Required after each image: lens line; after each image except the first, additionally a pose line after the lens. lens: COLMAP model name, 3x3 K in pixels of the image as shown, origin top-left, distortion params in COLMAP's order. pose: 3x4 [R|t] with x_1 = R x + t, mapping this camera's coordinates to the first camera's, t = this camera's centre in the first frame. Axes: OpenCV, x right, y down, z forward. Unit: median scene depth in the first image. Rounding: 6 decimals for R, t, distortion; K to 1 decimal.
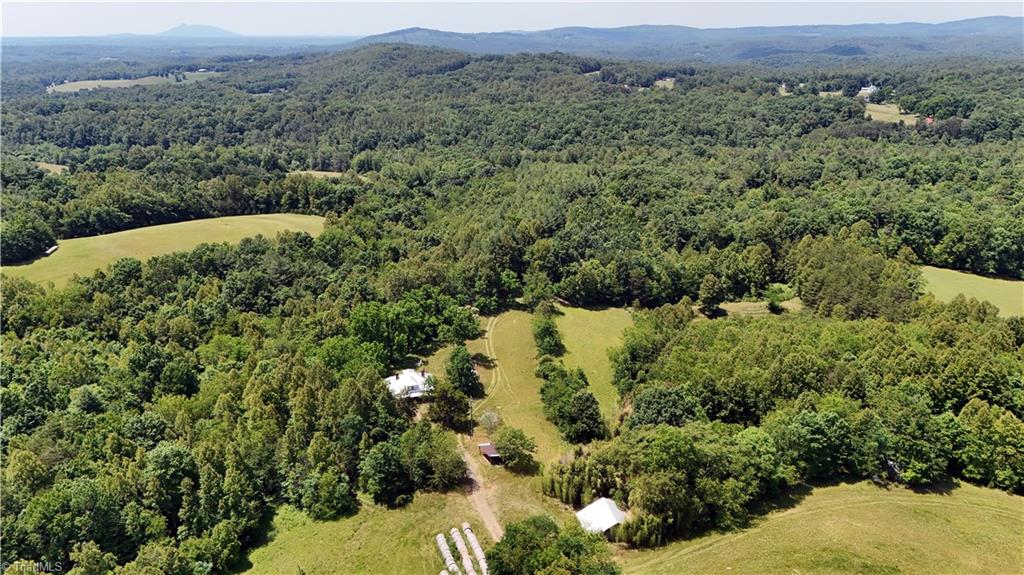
lens RADIAL K [[741.6, 0, 515.7], [0, 741.6, 283.1], [0, 0, 1]] dist [0.059373, -0.074318]
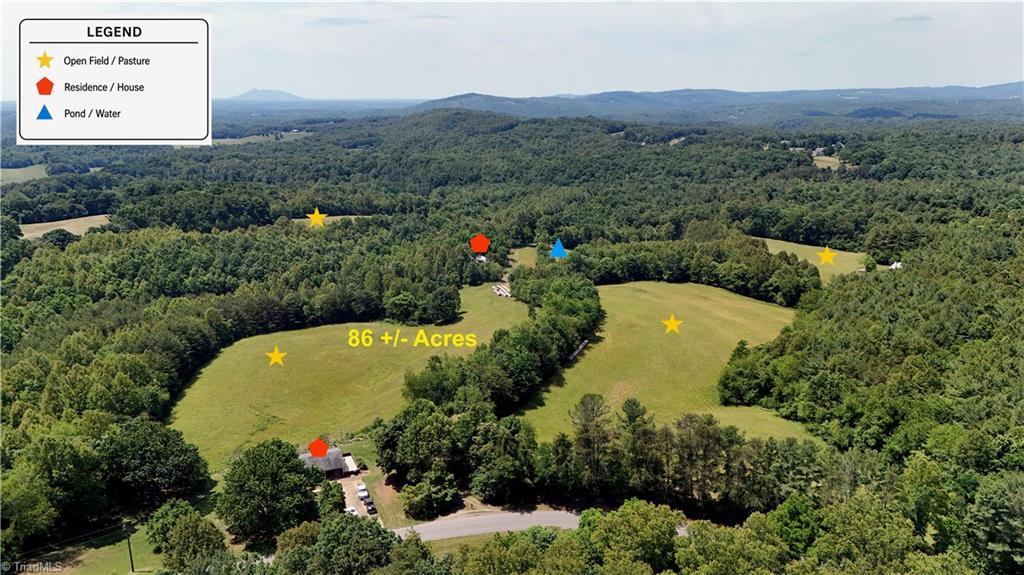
lens RADIAL K [[741.6, 0, 513.4], [0, 741.6, 292.1], [0, 0, 1]] dist [0.059373, -0.074318]
pose [[0.997579, 0.015967, -0.067677, 0.038476], [-0.020380, 0.997676, -0.065022, 0.121506], [0.066482, 0.066244, 0.995586, -0.414130]]
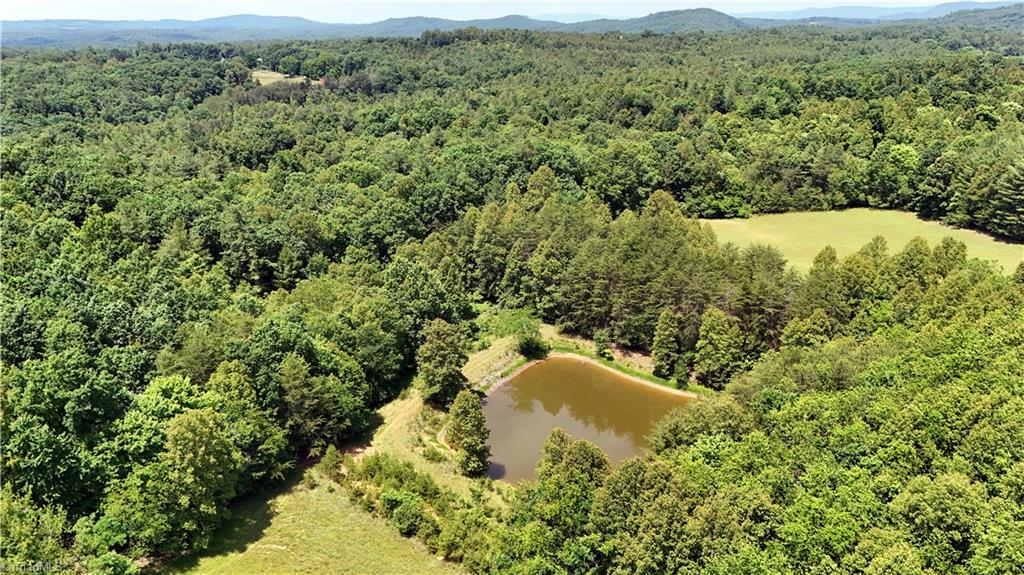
lens RADIAL K [[741.6, 0, 517.2], [0, 741.6, 290.7], [0, 0, 1]] dist [0.059373, -0.074318]
pose [[0.635759, -0.250800, 0.730006, -0.010410], [0.244601, 0.962461, 0.117639, -0.031258], [-0.732107, 0.103770, 0.673240, 0.308102]]
